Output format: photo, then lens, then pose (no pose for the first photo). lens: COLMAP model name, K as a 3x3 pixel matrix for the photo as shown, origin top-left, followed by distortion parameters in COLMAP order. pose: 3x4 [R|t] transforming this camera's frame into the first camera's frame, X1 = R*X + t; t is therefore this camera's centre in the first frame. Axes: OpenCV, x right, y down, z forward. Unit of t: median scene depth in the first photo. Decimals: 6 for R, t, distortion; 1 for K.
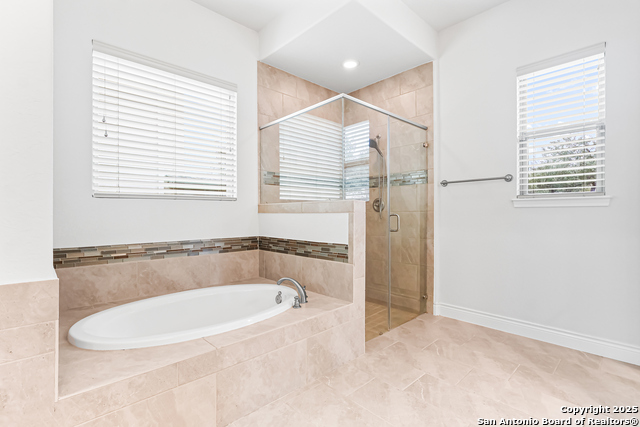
lens RADIAL K [[296.7, 0, 318.7], [0, 296.7, 210.5], [0, 0, 1]] dist [0.001193, 0.000397]
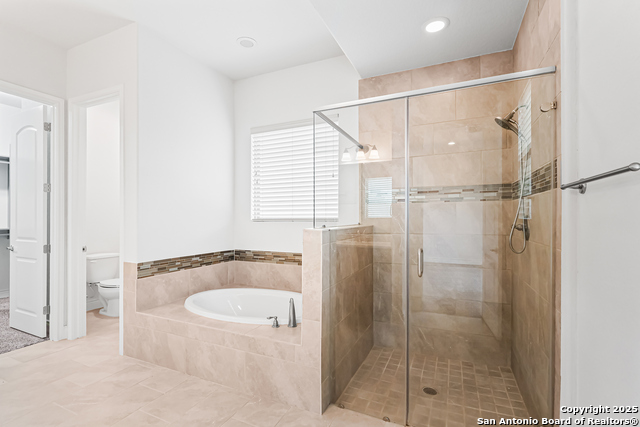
lens RADIAL K [[296.7, 0, 317.8], [0, 296.7, 217.4], [0, 0, 1]] dist [0.001193, 0.000397]
pose [[0.381130, 0.001019, -0.924521, 0.936558], [0.005213, 0.999981, 0.003251, -0.070359], [0.924507, -0.006059, 0.381118, 0.699165]]
